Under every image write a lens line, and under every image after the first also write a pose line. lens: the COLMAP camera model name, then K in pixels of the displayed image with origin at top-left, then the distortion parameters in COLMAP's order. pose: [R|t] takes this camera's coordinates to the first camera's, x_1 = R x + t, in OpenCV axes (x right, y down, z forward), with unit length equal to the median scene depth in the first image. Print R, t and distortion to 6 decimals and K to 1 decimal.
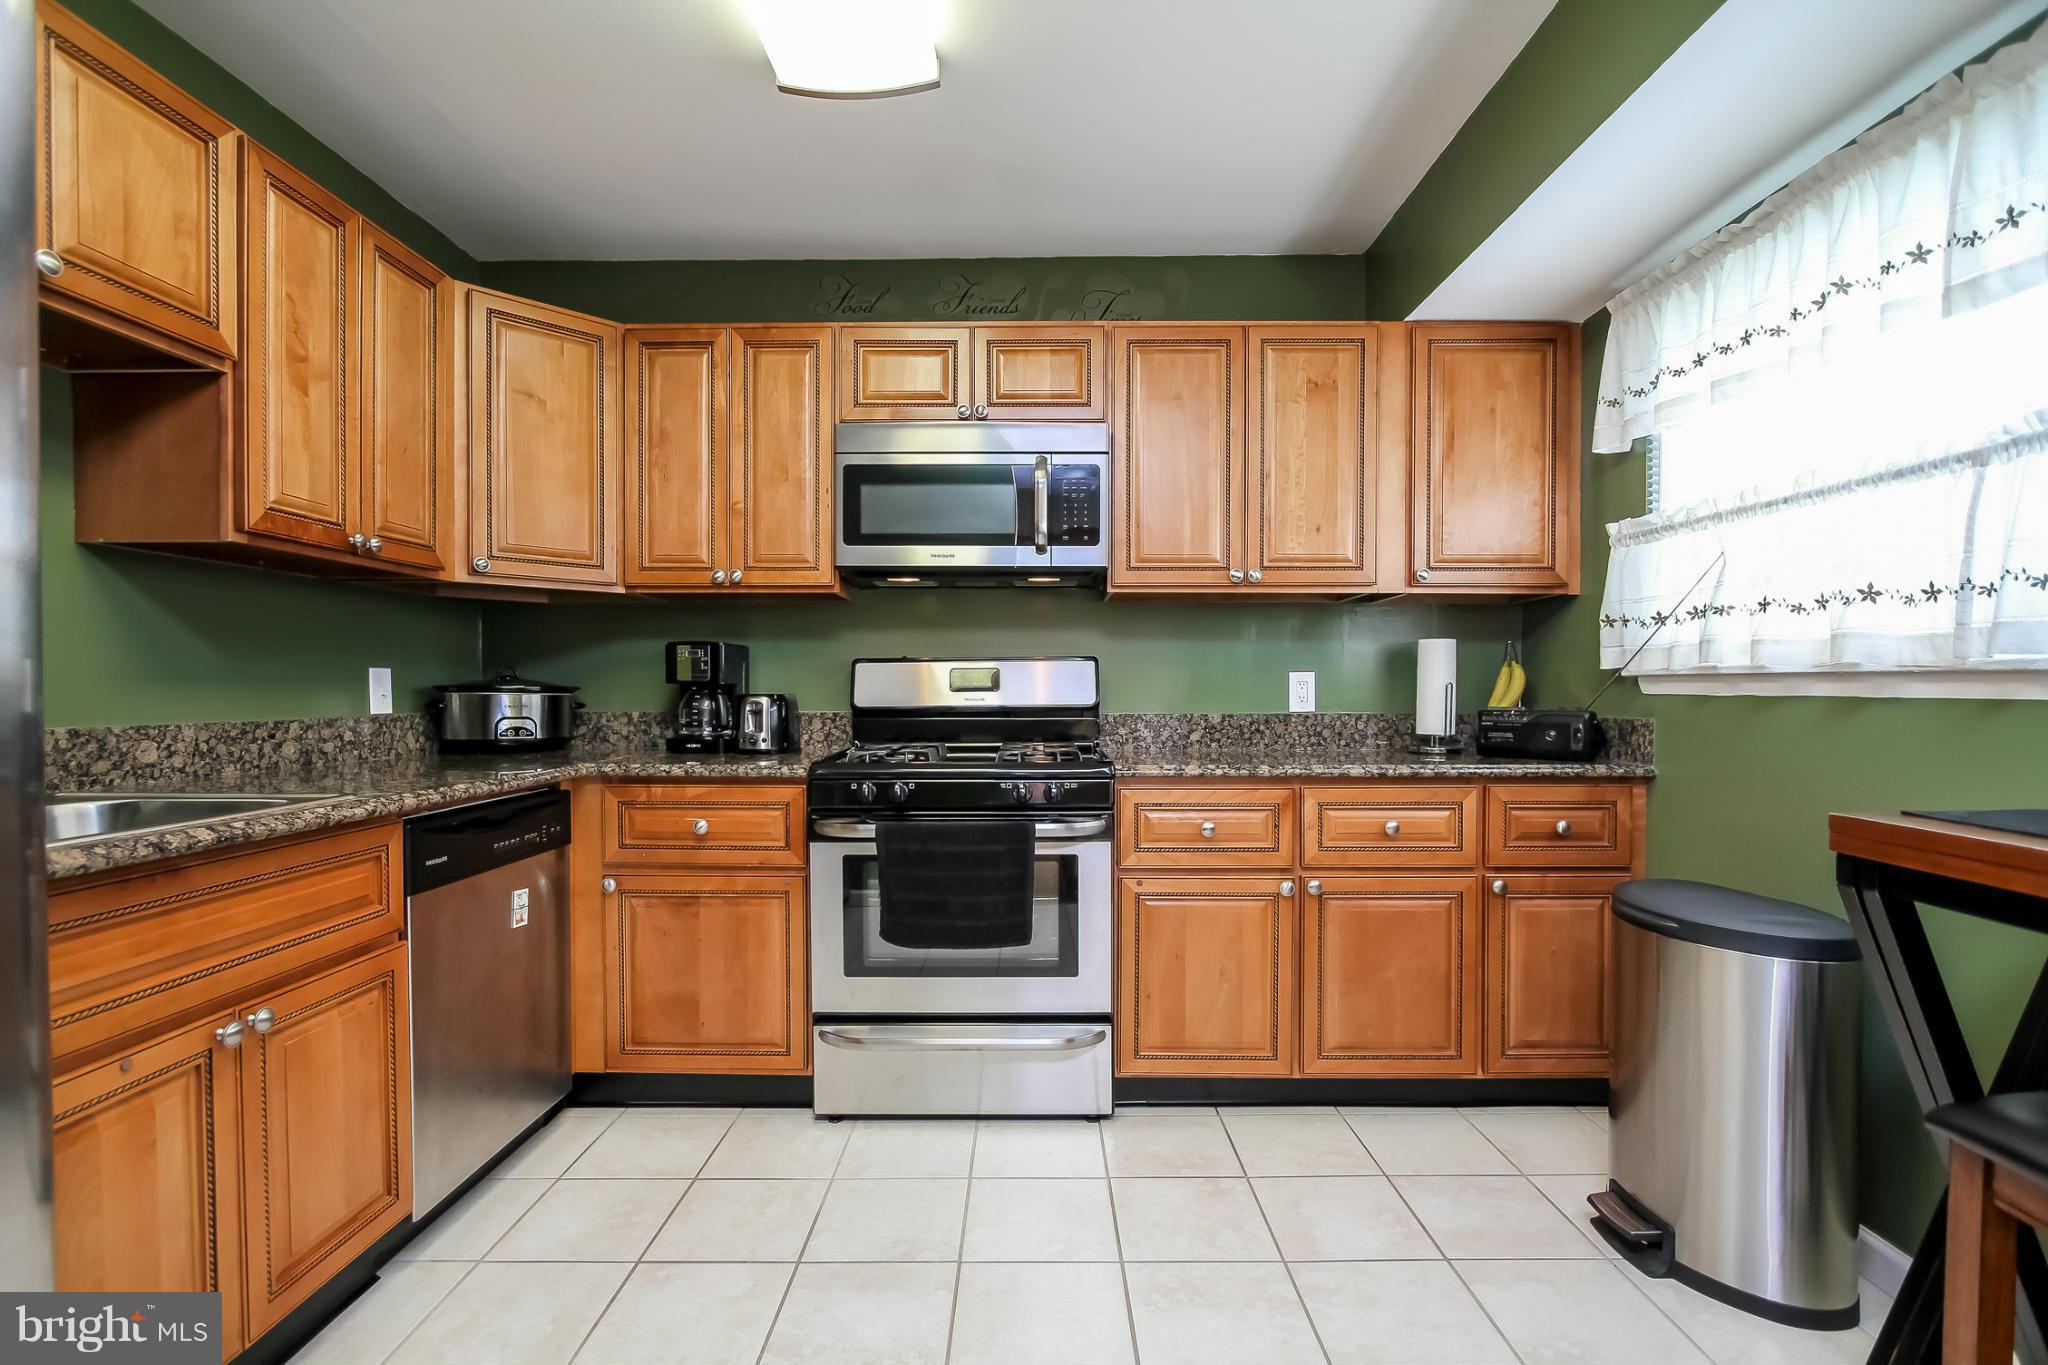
lens RADIAL K [[939.9, 0, 1021.1], [0, 939.9, 705.0], [0, 0, 1]] dist [-0.015811, 0.001754]
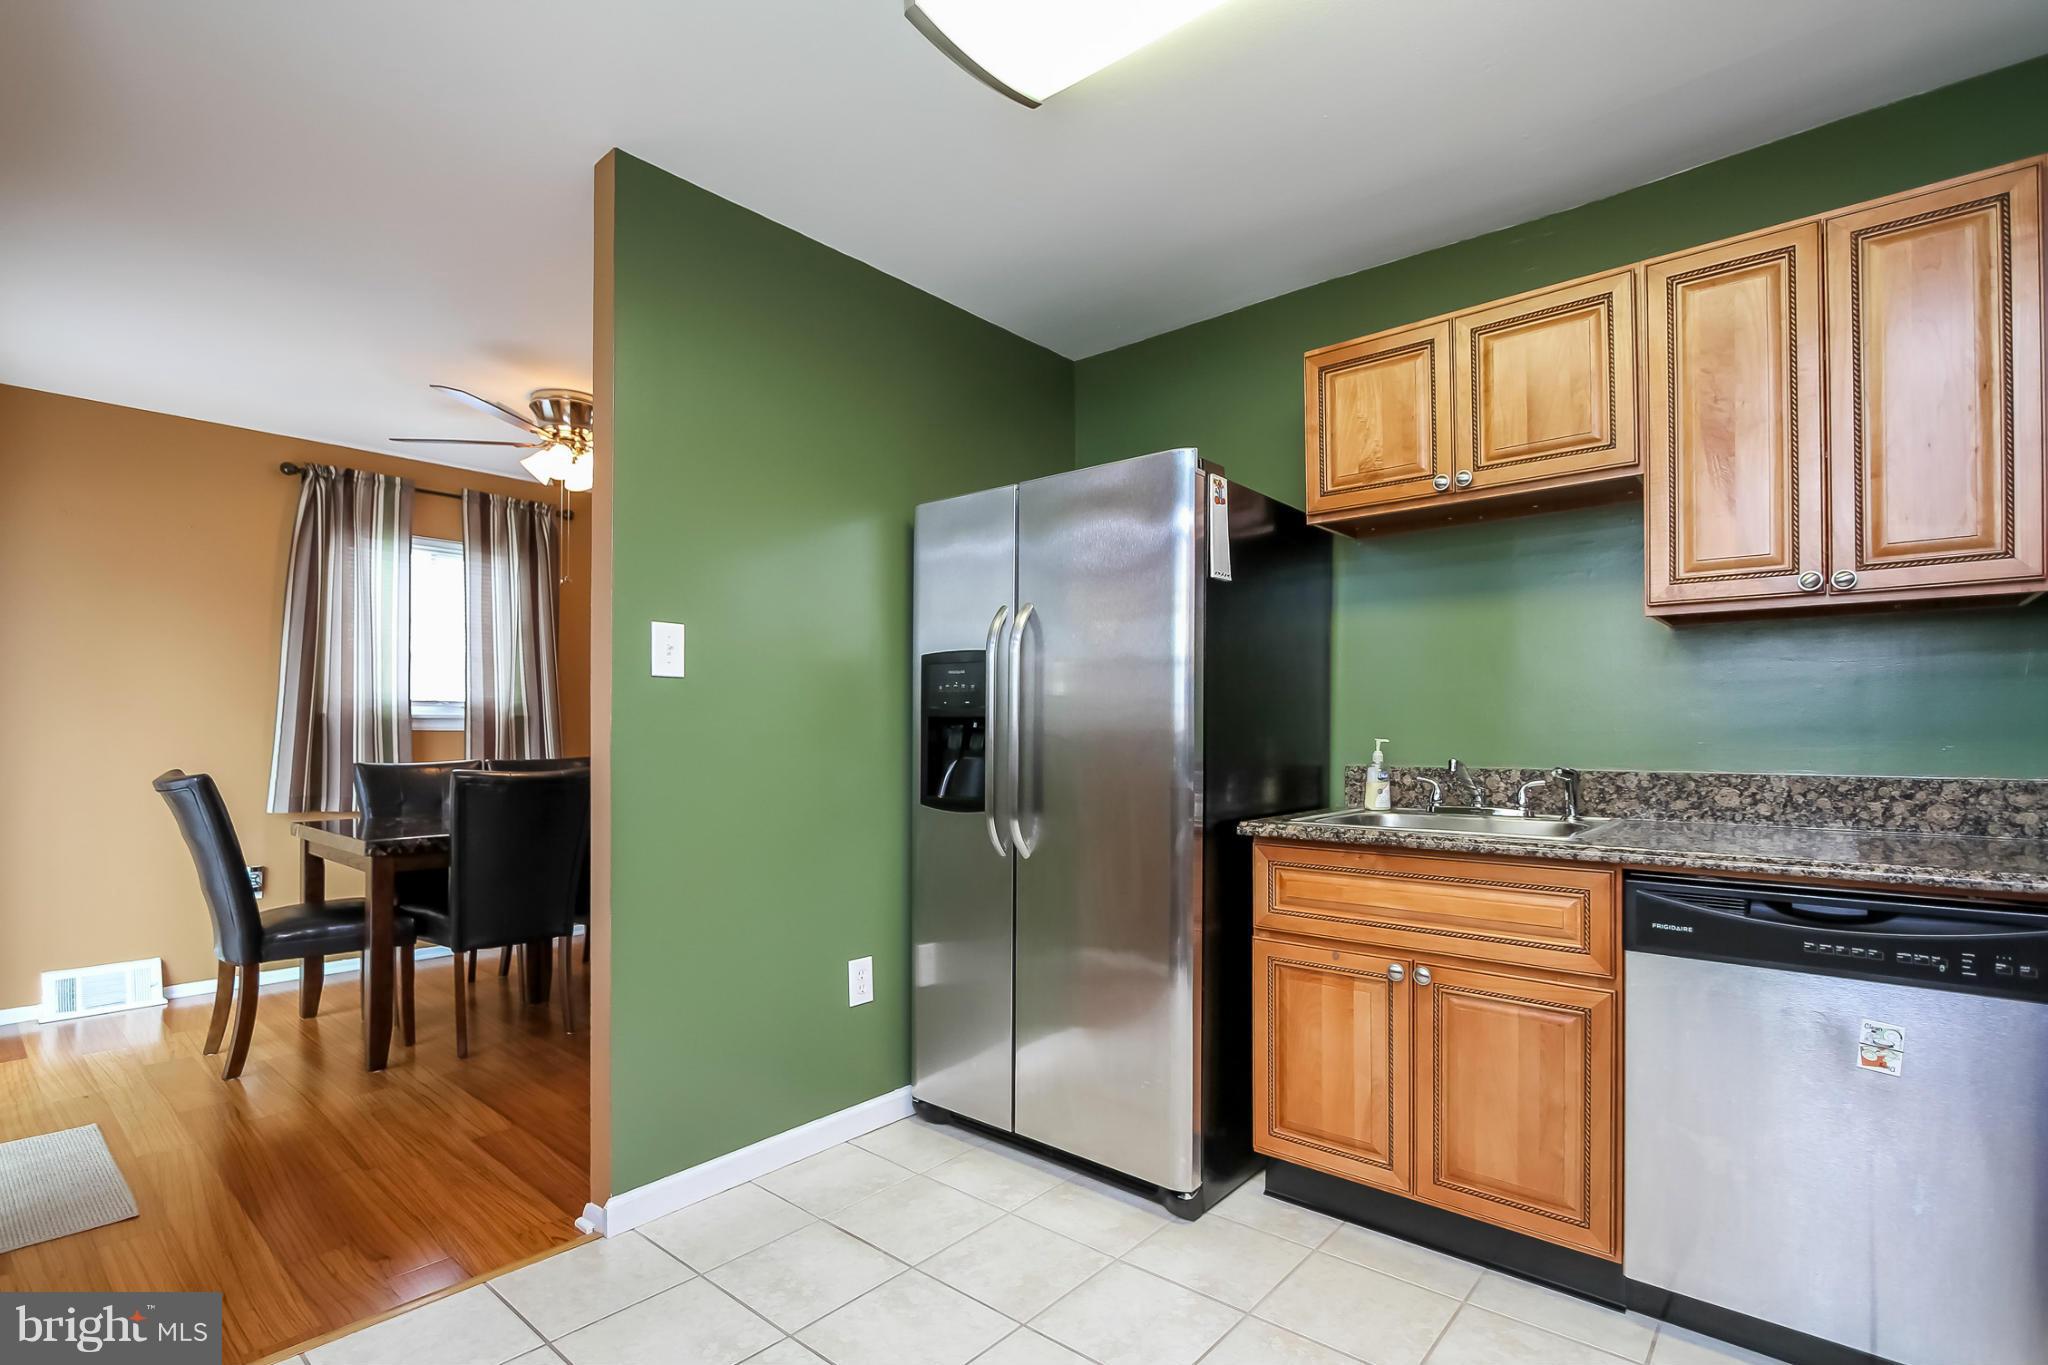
lens RADIAL K [[975.7, 0, 1036.3], [0, 975.7, 724.2], [0, 0, 1]] dist [-0.010226, 0.000825]
pose [[-0.644654, -0.005077, -0.764457, 0.413573], [-0.012733, 0.999911, 0.004097, -0.026540], [0.764368, 0.012375, -0.644661, 0.876206]]
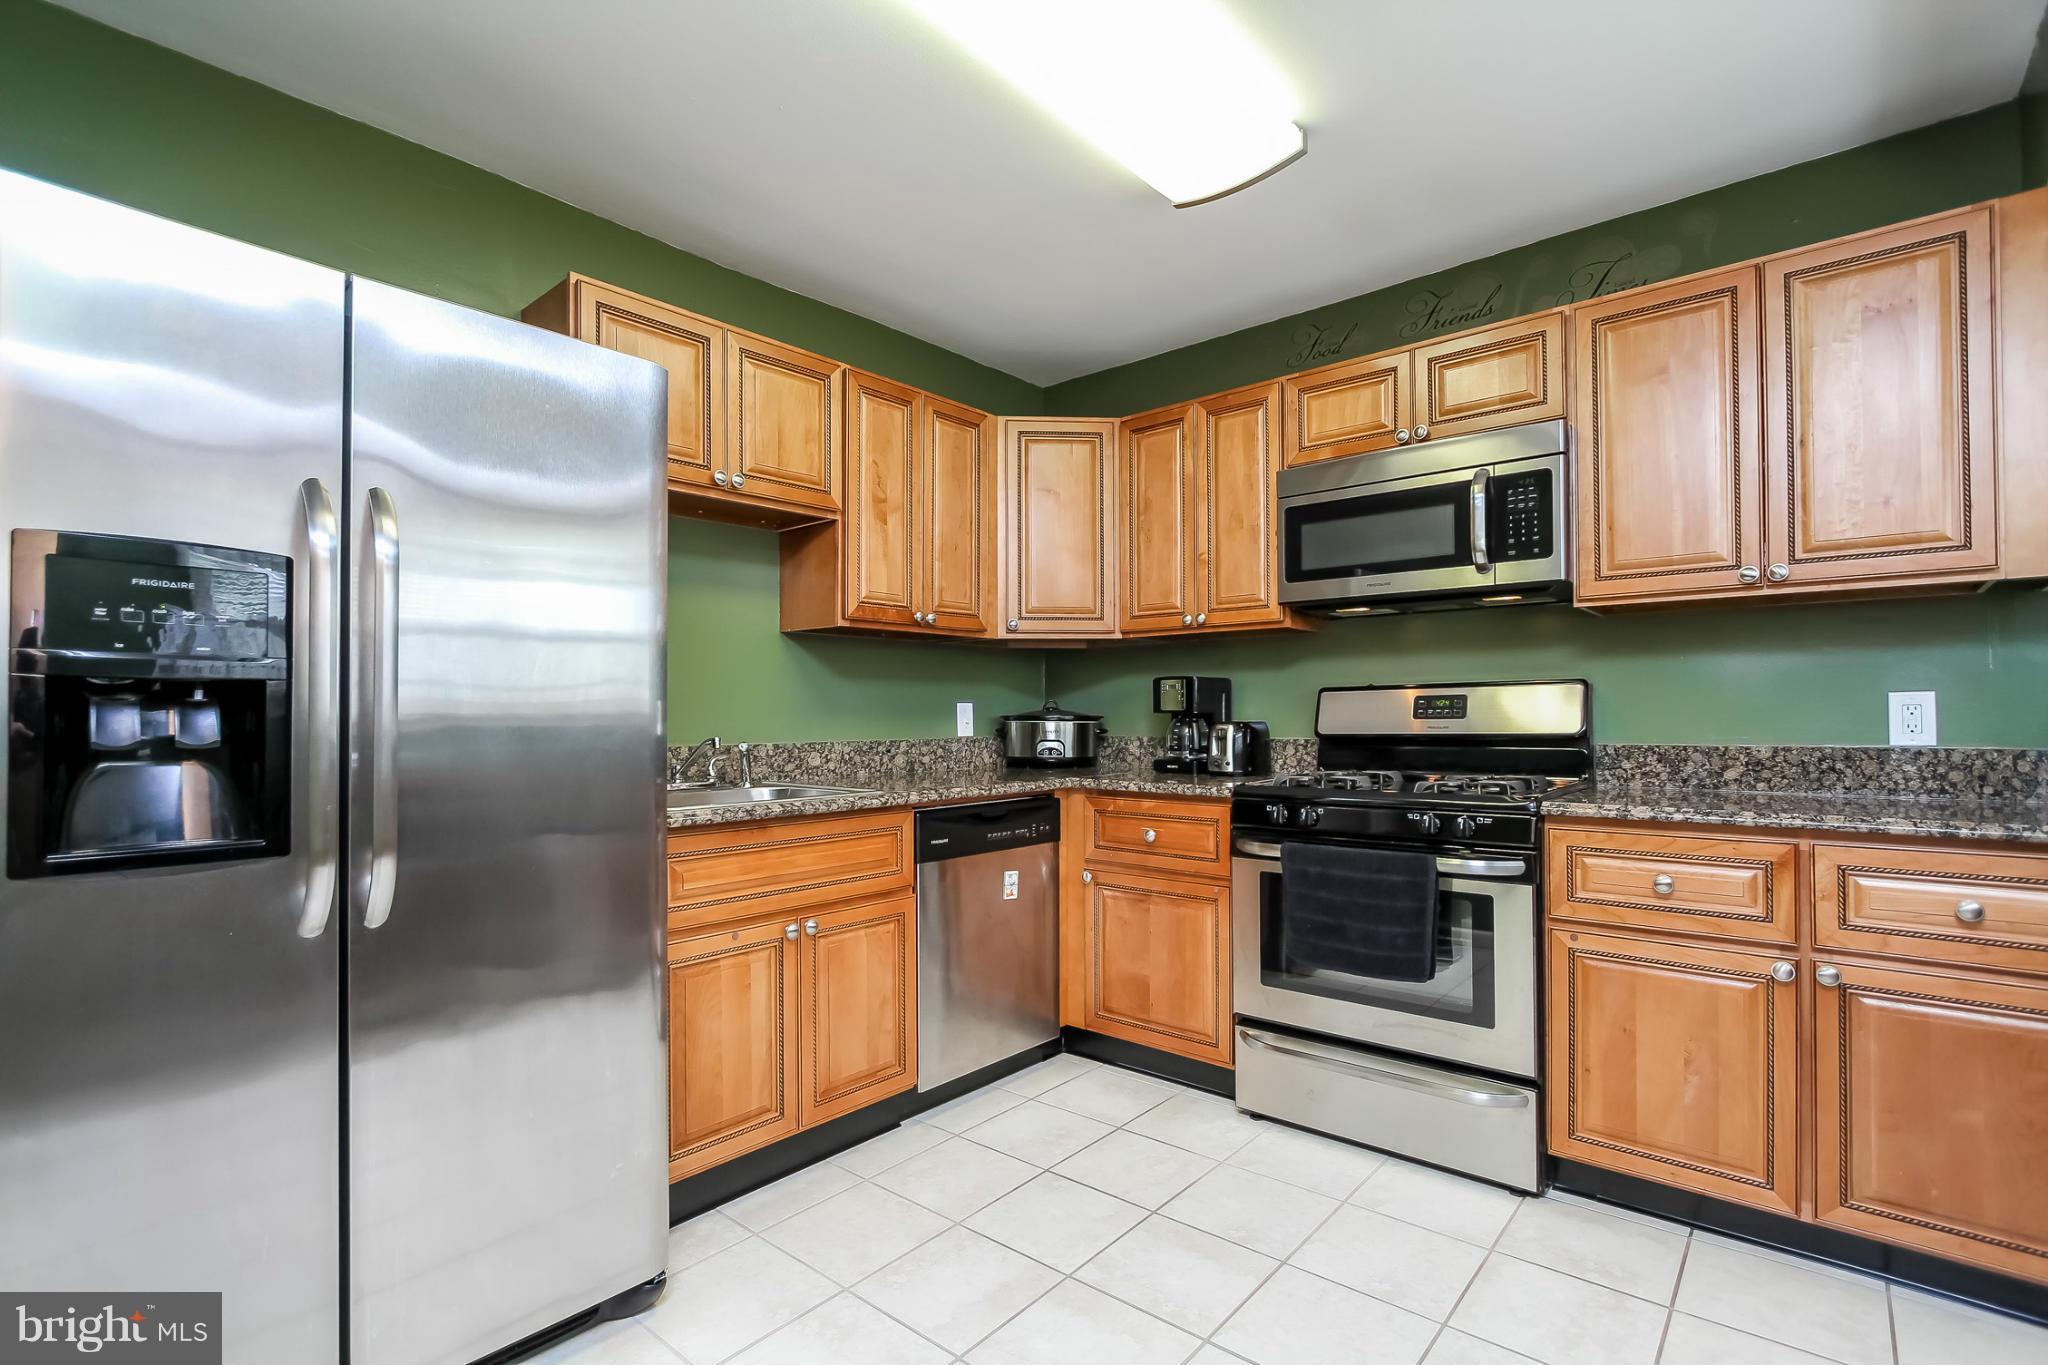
lens RADIAL K [[939.9, 0, 1021.1], [0, 939.9, 705.0], [0, 0, 1]] dist [-0.015811, 0.001754]
pose [[0.763115, -0.011281, -0.646164, 0.297948], [-0.005492, 0.999698, -0.023939, -0.004420], [0.646239, 0.021817, 0.762823, -0.007507]]
